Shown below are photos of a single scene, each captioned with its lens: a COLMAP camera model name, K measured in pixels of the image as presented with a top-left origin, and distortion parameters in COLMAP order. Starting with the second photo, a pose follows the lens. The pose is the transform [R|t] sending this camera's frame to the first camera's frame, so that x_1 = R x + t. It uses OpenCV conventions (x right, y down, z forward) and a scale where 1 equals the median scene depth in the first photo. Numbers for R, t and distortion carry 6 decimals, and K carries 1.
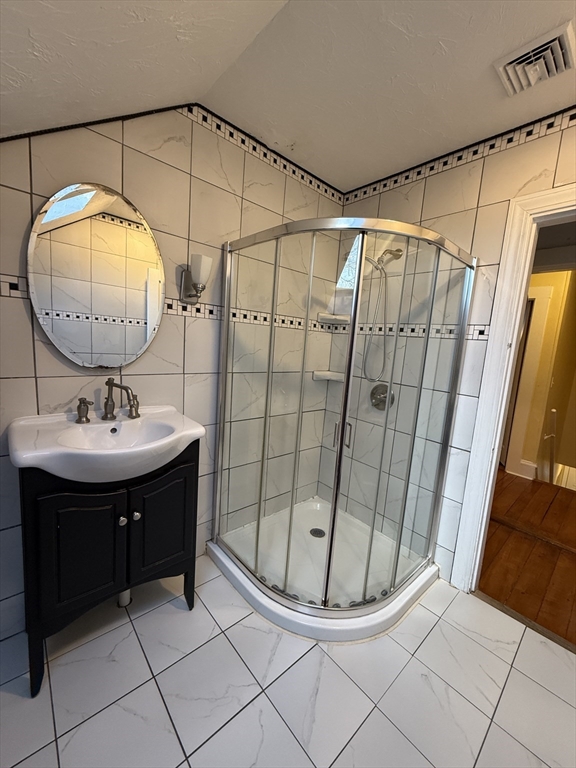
lens RADIAL K [[305.0, 0, 288.9], [0, 305.0, 383.2], [0, 0, 1]] dist [-0.001611, 0.000372]
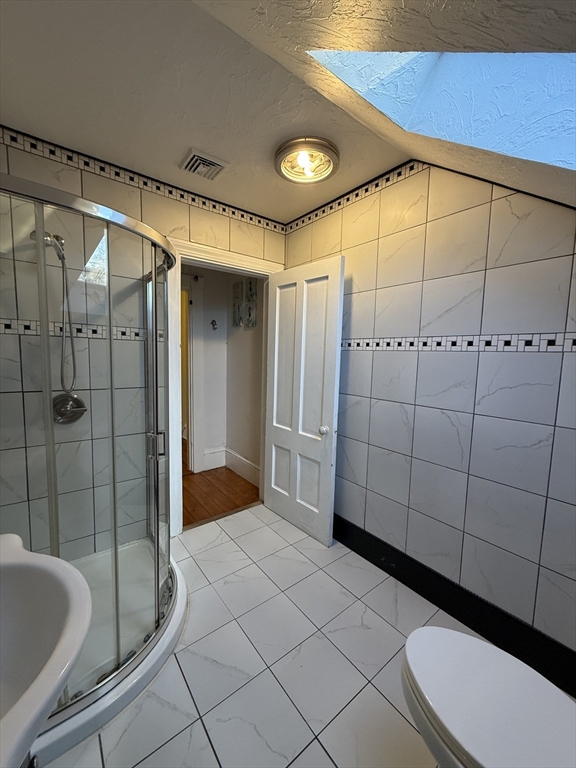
lens RADIAL K [[305.0, 0, 288.5], [0, 305.0, 382.4], [0, 0, 1]] dist [-0.001611, 0.000372]
pose [[0.067021, -0.169159, 0.983307, -0.615699], [0.110551, 0.980714, 0.161178, -0.122718], [-0.991608, 0.097904, 0.084429, 0.391430]]
